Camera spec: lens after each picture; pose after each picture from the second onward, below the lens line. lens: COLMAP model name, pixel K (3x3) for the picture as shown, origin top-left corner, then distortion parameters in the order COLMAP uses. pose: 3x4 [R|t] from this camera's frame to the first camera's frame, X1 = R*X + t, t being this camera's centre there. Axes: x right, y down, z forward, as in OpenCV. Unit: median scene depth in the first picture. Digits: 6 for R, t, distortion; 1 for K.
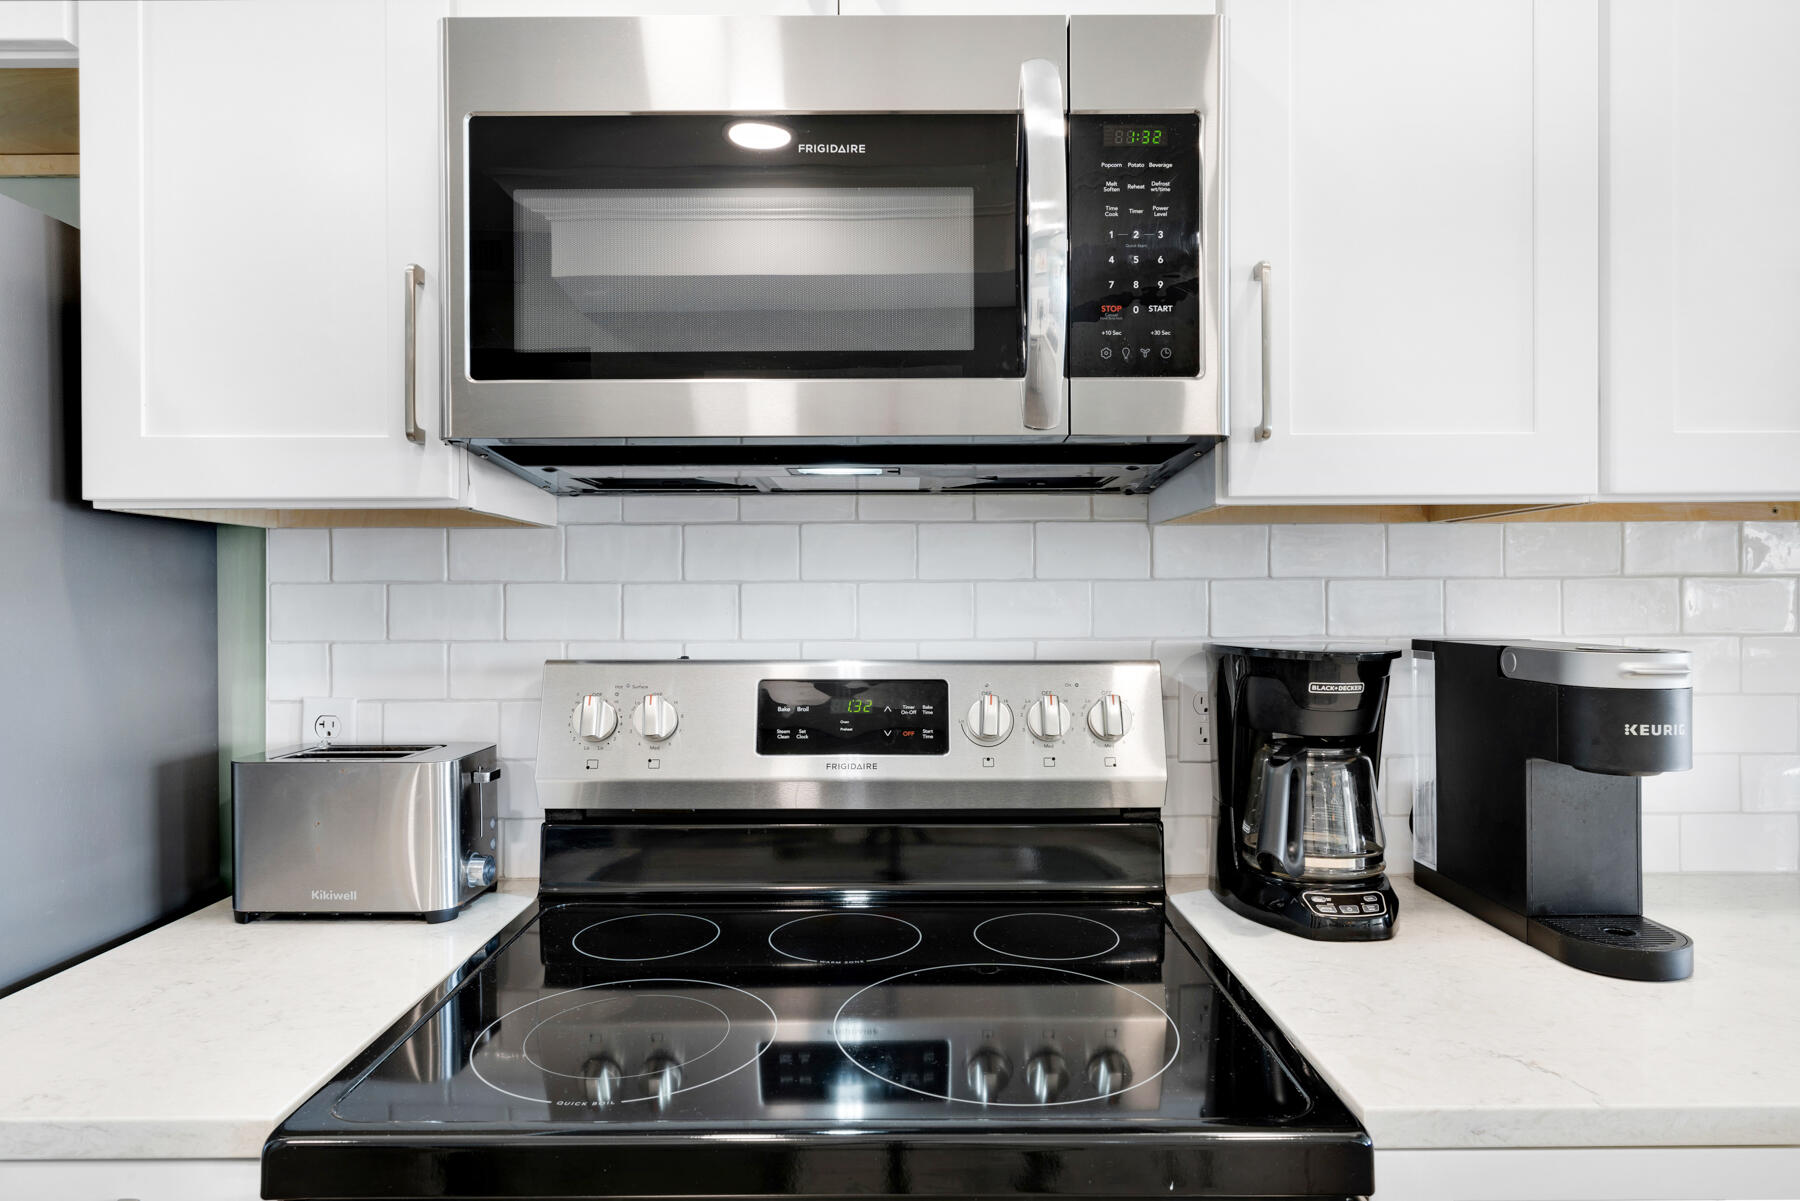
lens RADIAL K [[1092.4, 0, 899.1], [0, 1092.4, 599.5], [0, 0, 1]] dist [0.002390, 0.000189]
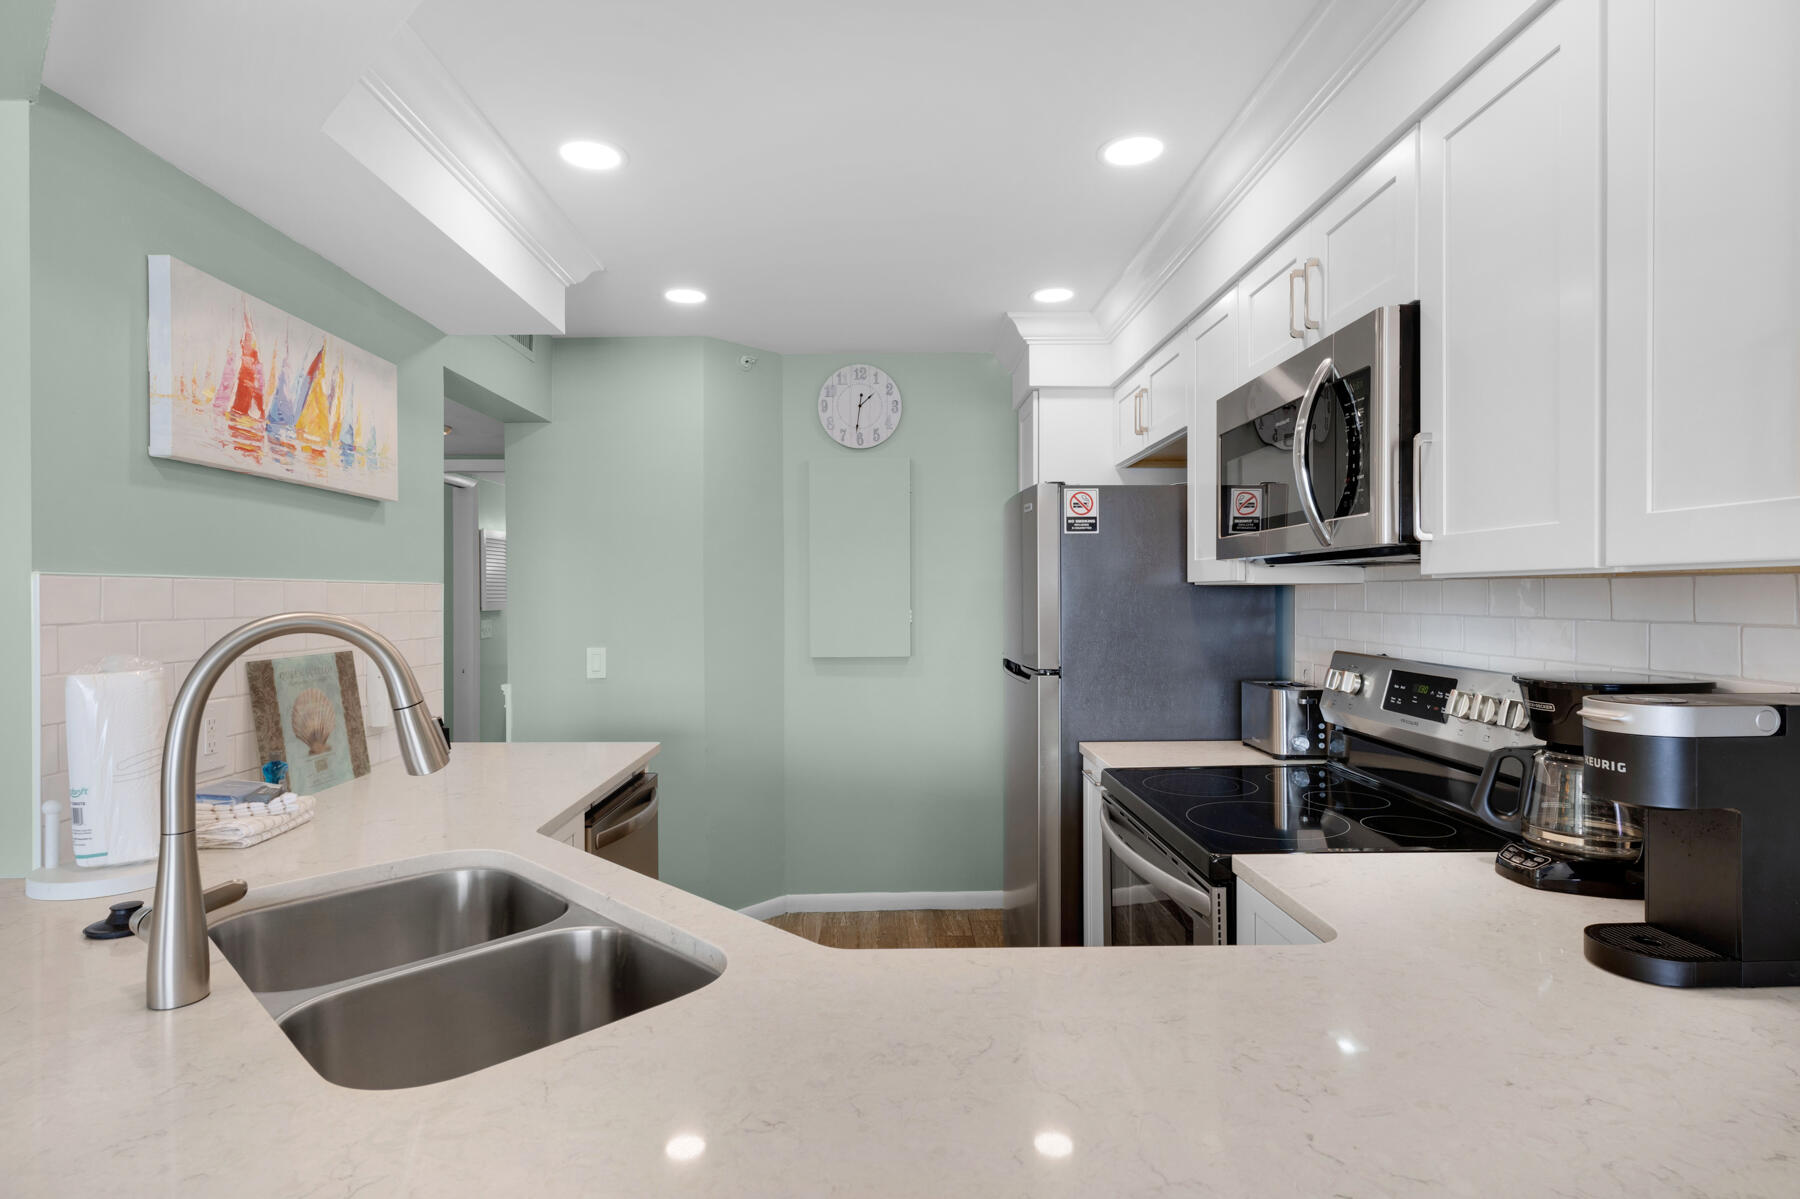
lens RADIAL K [[911.1, 0, 901.6], [0, 911.1, 595.5], [0, 0, 1]] dist [0.020573, -0.000602]
pose [[0.028417, 0.005121, -0.999583, 1.390748], [0.001651, 0.999985, 0.005170, -0.058987], [0.999595, -0.001797, 0.028408, 0.141615]]
